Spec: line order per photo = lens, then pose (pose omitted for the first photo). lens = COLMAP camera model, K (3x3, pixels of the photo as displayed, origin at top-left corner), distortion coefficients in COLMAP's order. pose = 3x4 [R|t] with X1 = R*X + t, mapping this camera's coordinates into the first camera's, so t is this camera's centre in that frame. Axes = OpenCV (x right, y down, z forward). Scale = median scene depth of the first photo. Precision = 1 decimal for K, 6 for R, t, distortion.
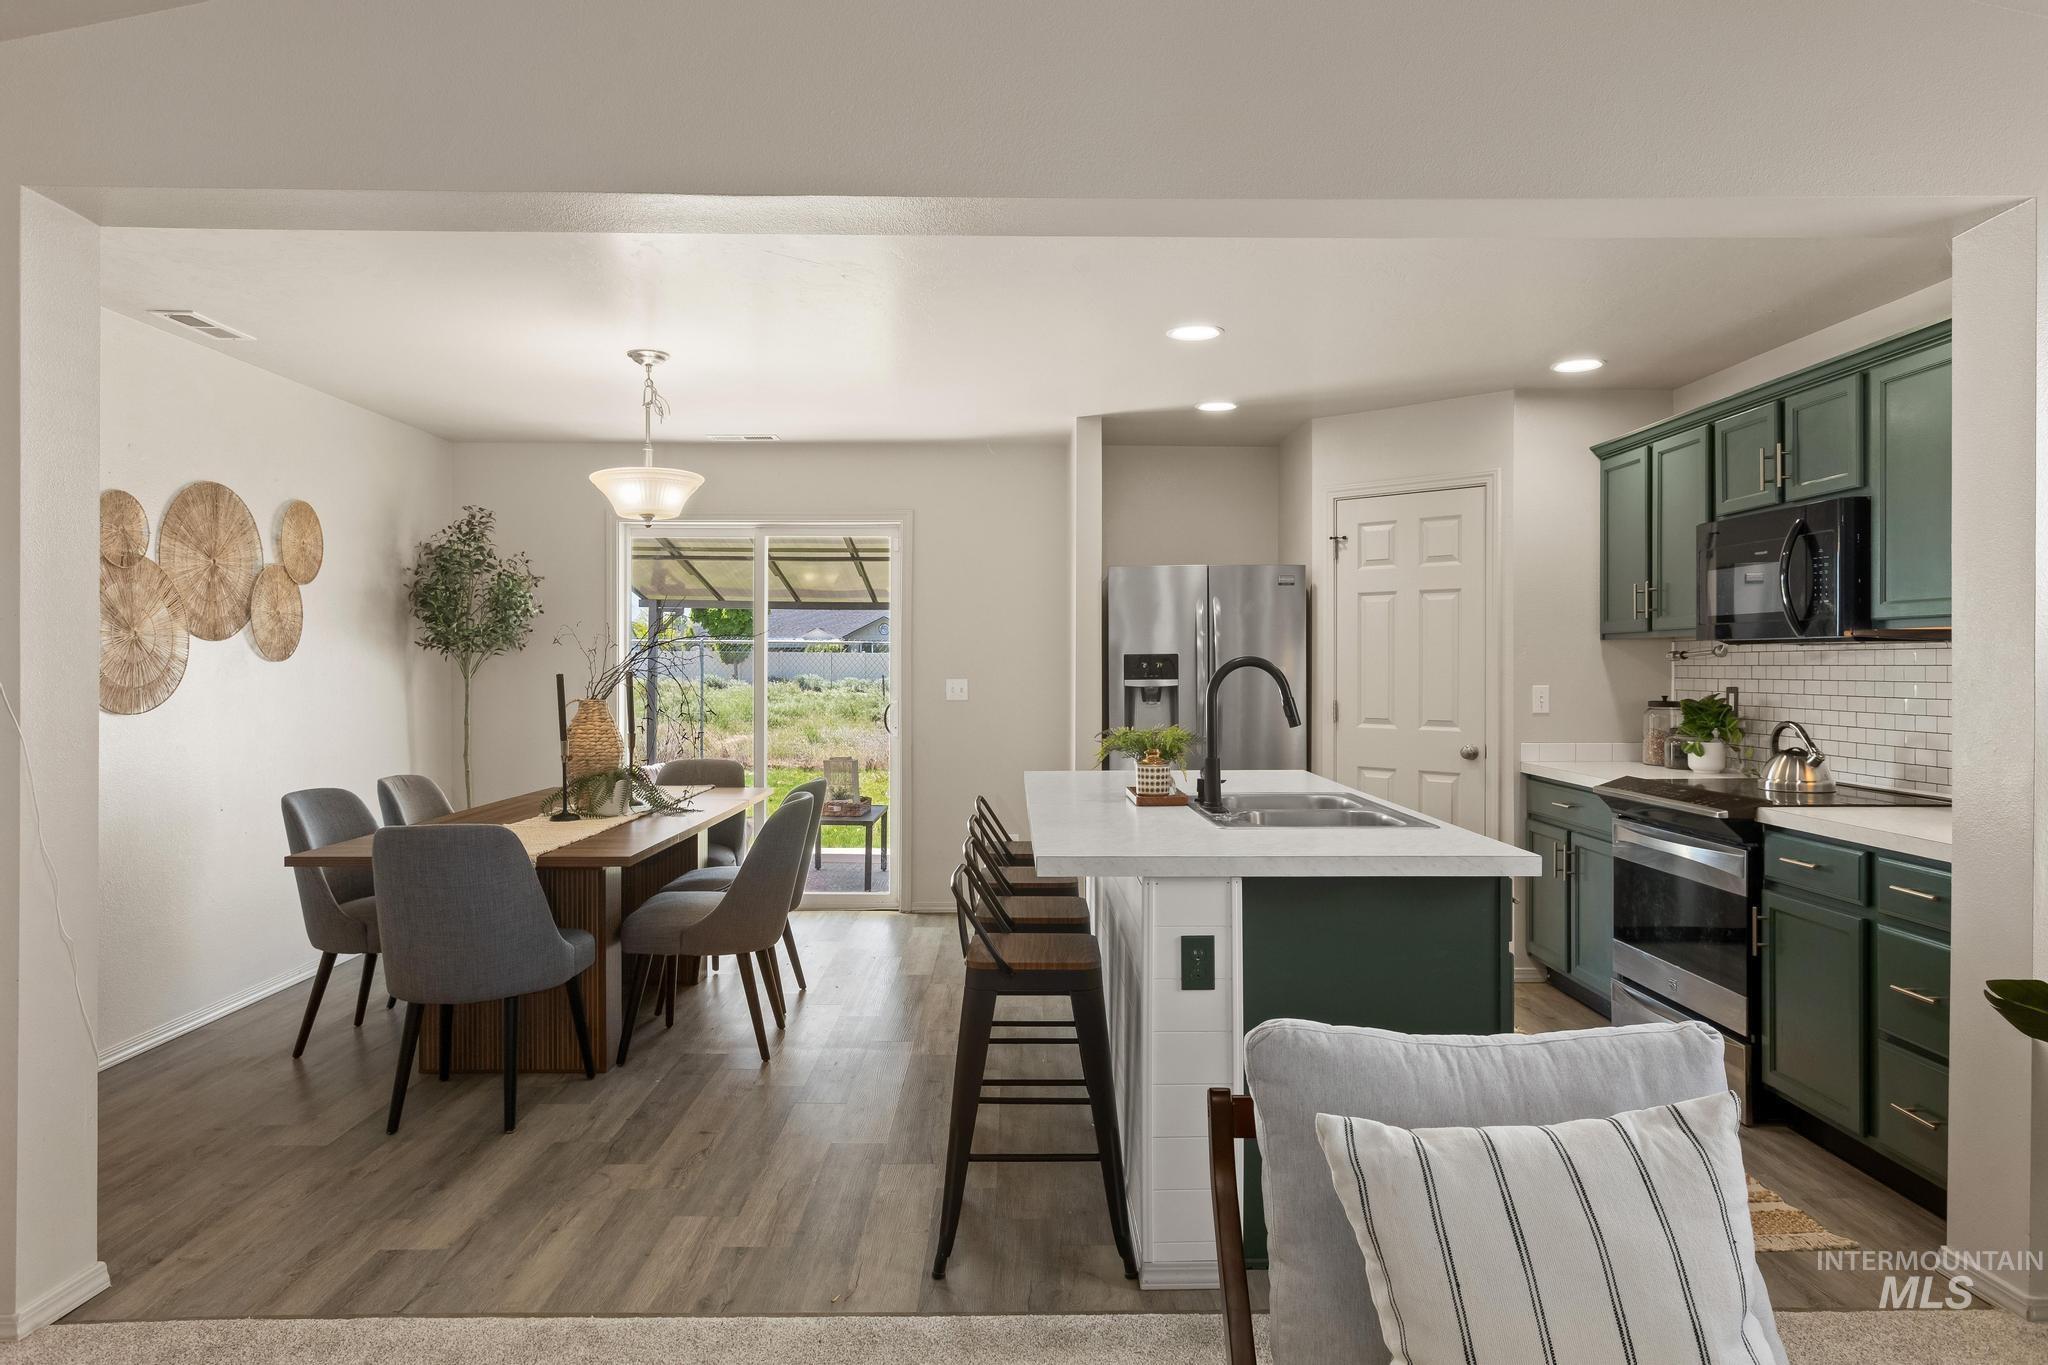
lens RADIAL K [[1229.3, 0, 1029.8], [0, 1229.3, 665.2], [0, 0, 1]] dist [-0.000703, 0.000687]
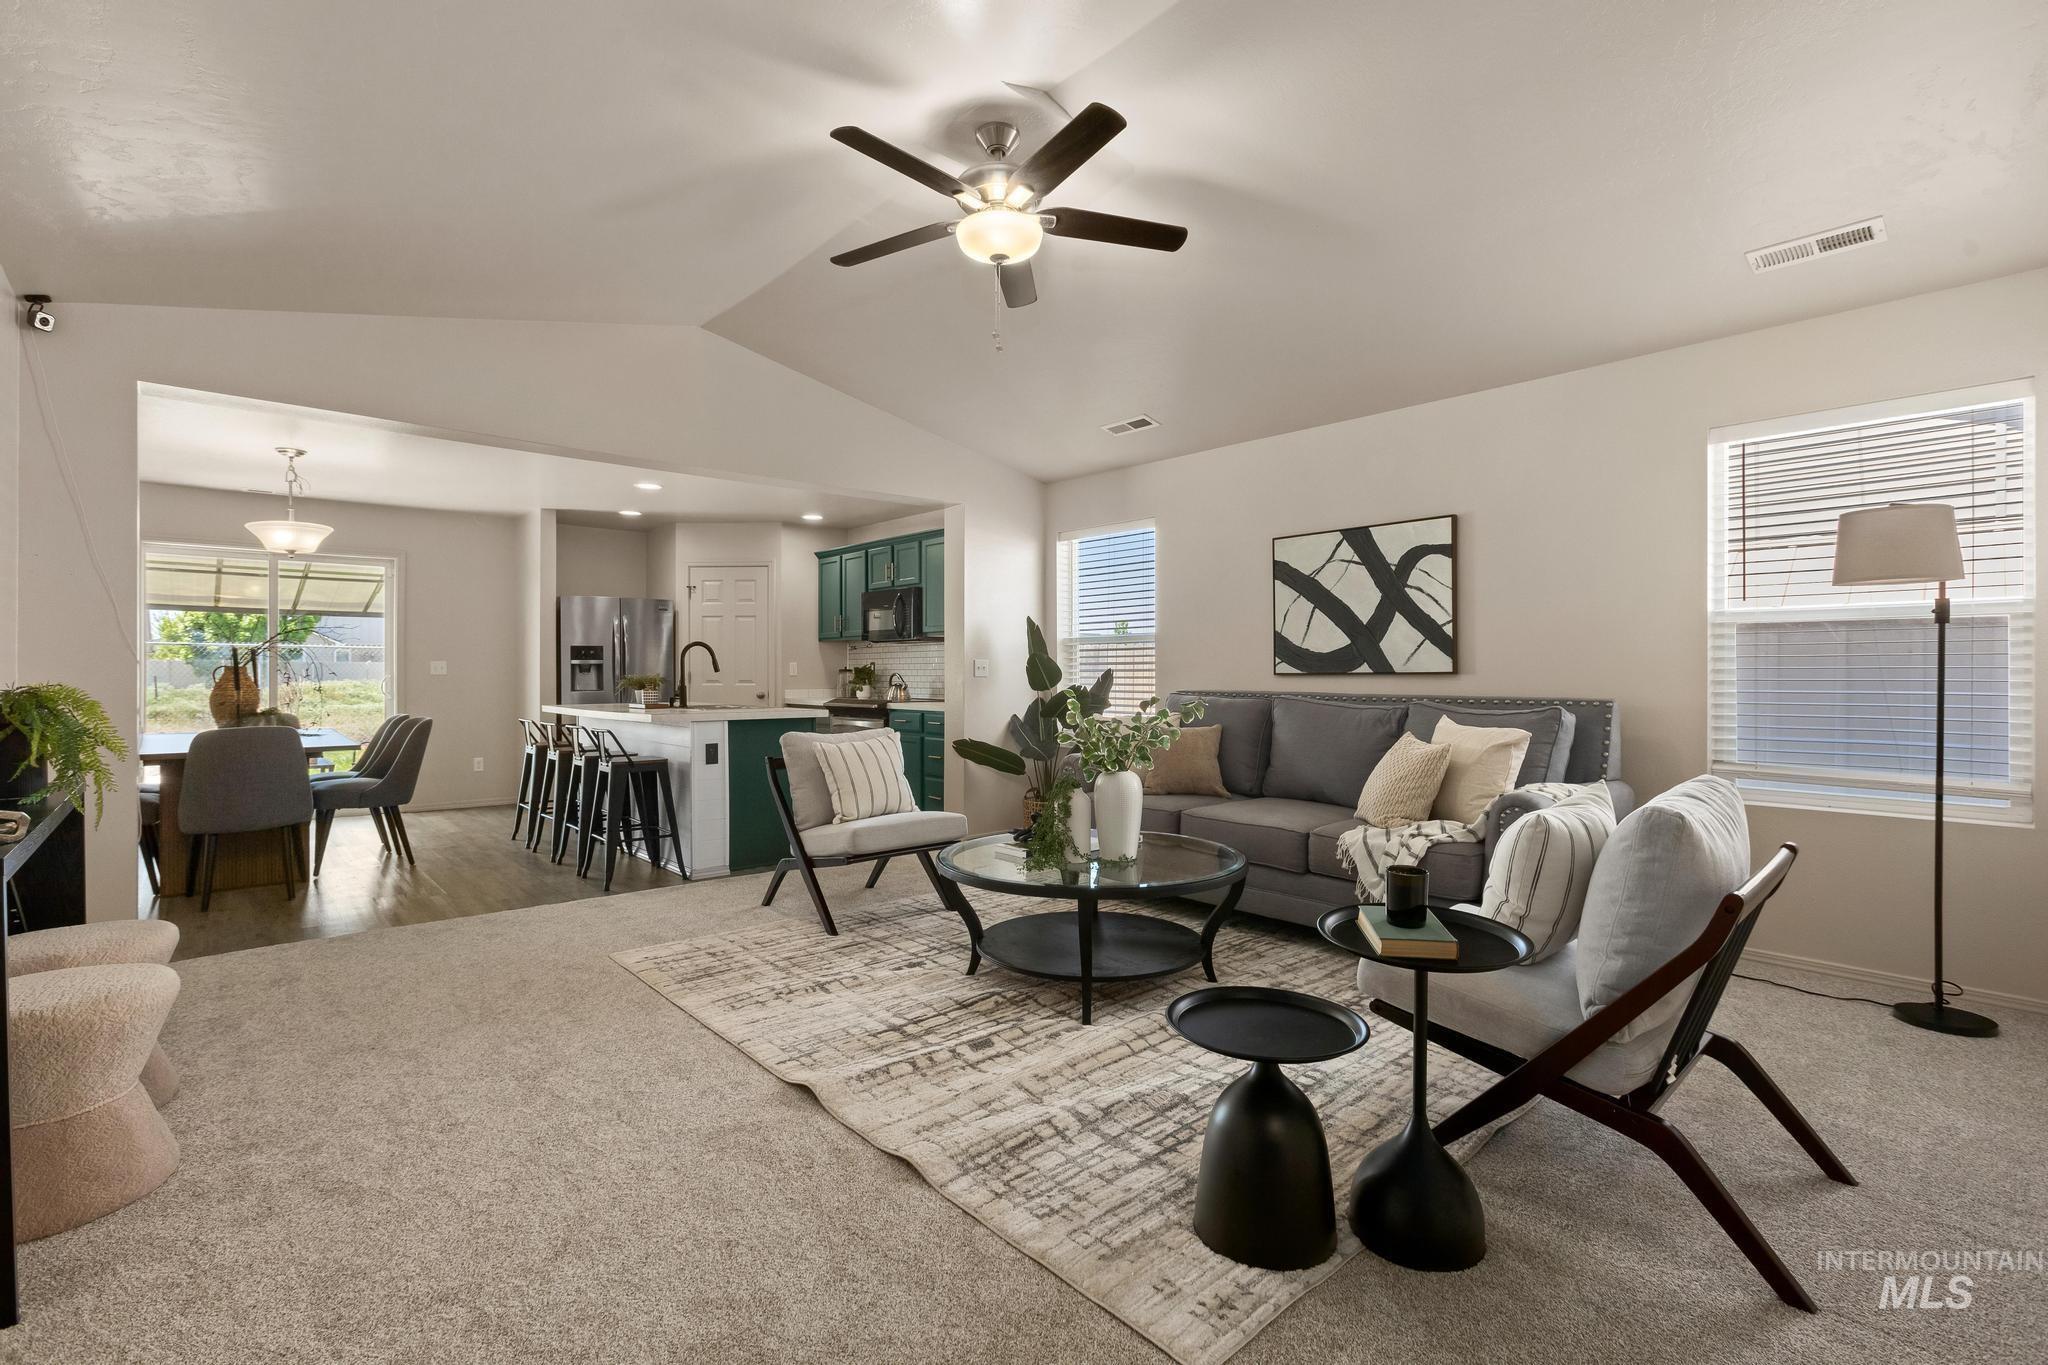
lens RADIAL K [[917.9, 0, 1038.1], [0, 917.9, 680.0], [0, 0, 1]] dist [-0.044670, 0.000125]
pose [[0.745835, -0.006874, 0.666096, -0.361524], [0.002177, 0.999967, 0.007882, 0.039566], [-0.666128, -0.004429, 0.745825, -0.519012]]
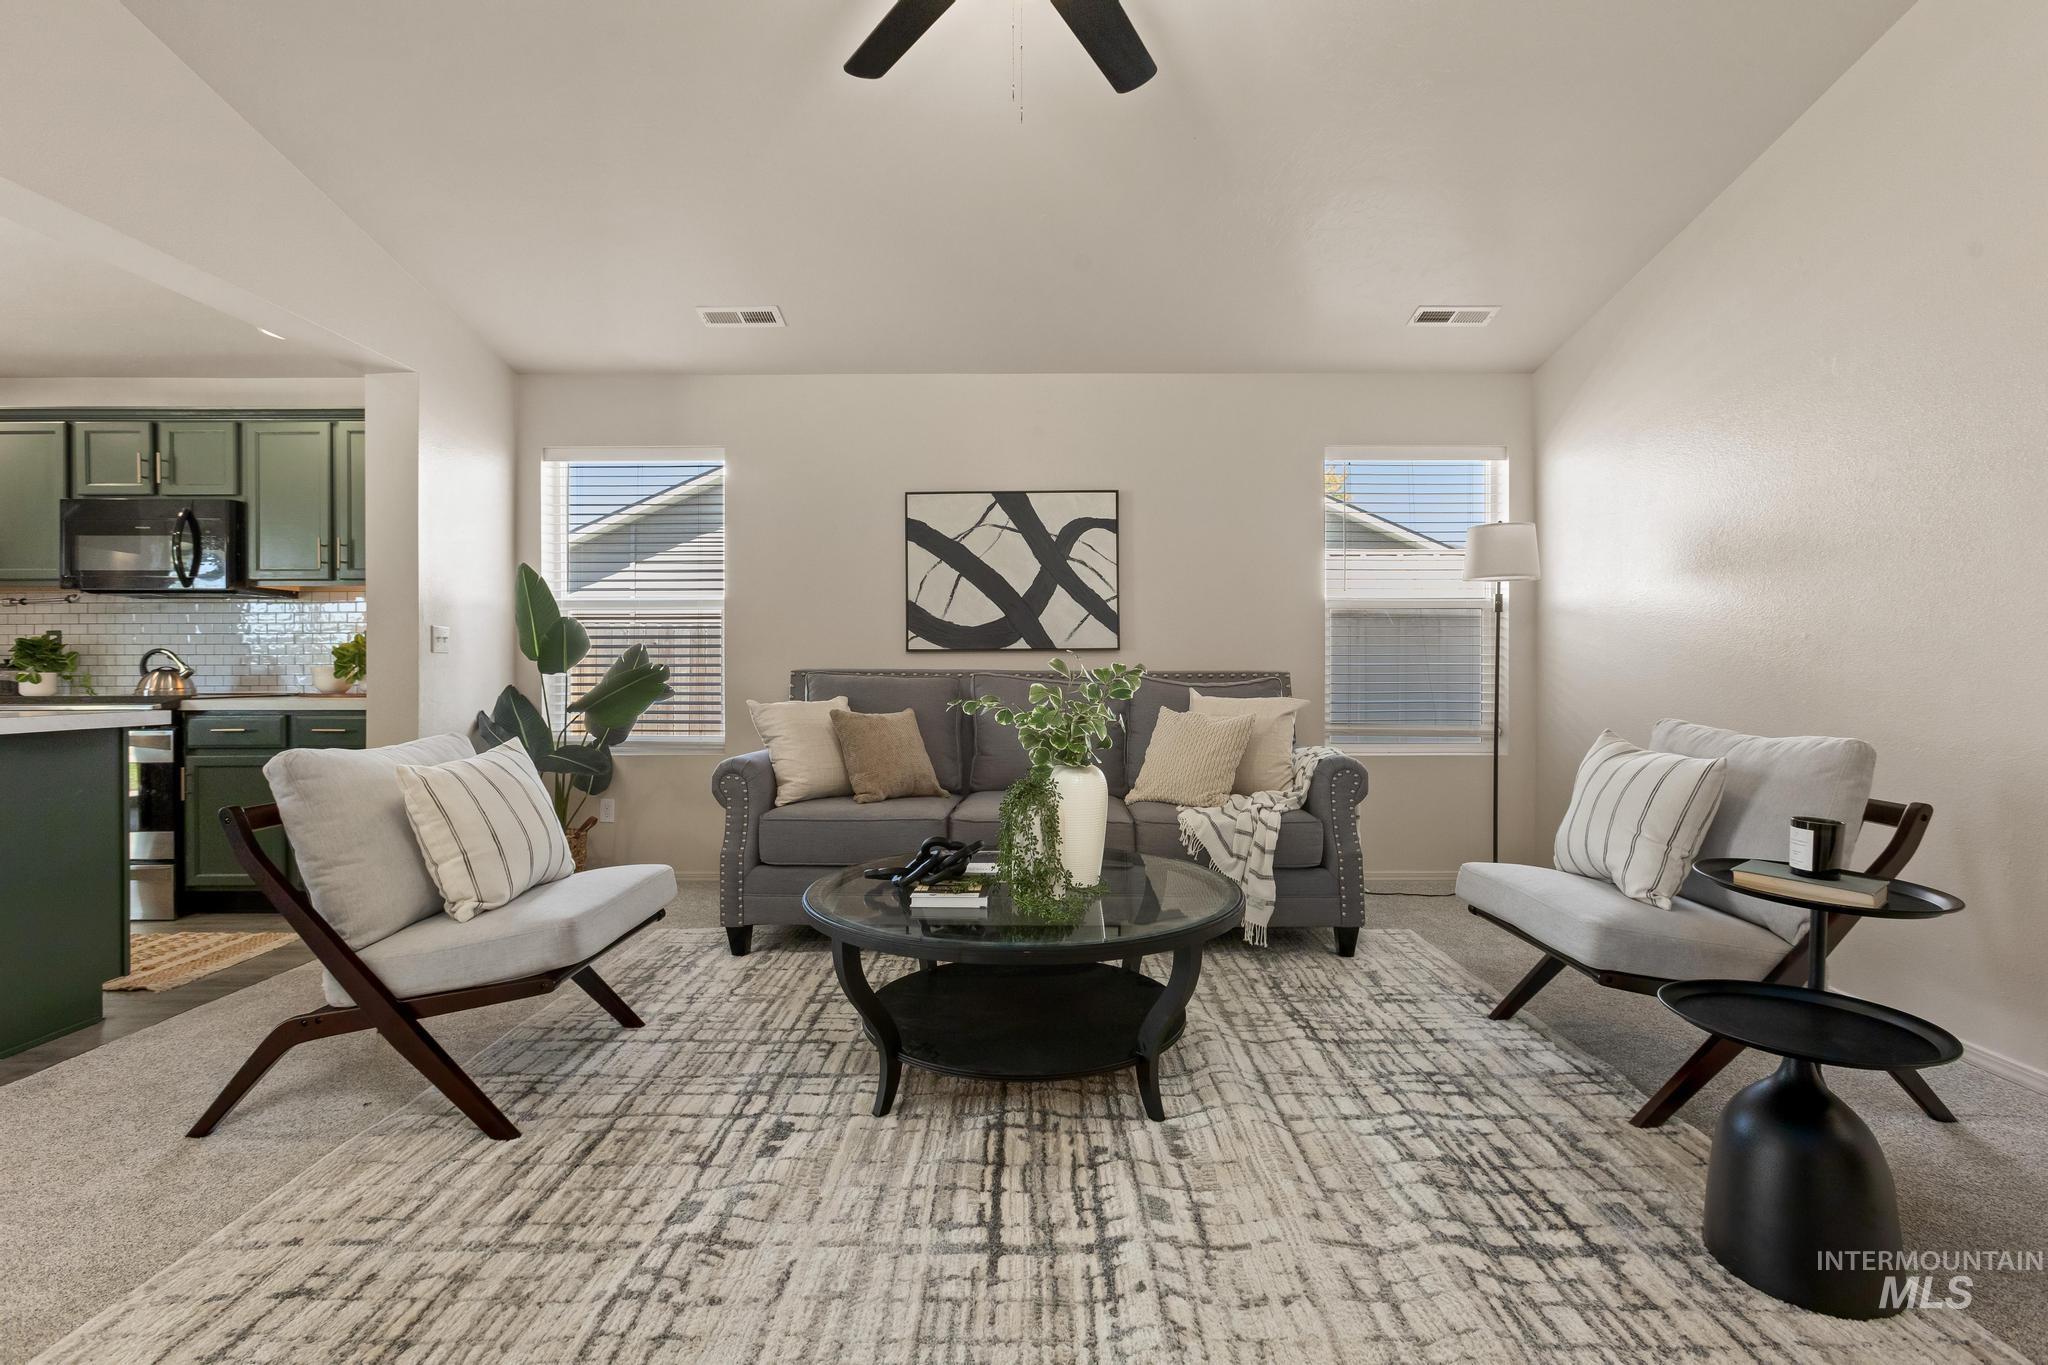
lens RADIAL K [[921.9, 0, 1026.3], [0, 921.9, 670.1], [0, 0, 1]] dist [-0.013613, 0.006697]
pose [[0.016647, -0.002490, 0.999858, -0.369541], [0.002261, 0.999994, 0.002453, 0.060386], [-0.999859, 0.002219, 0.016653, -0.021866]]
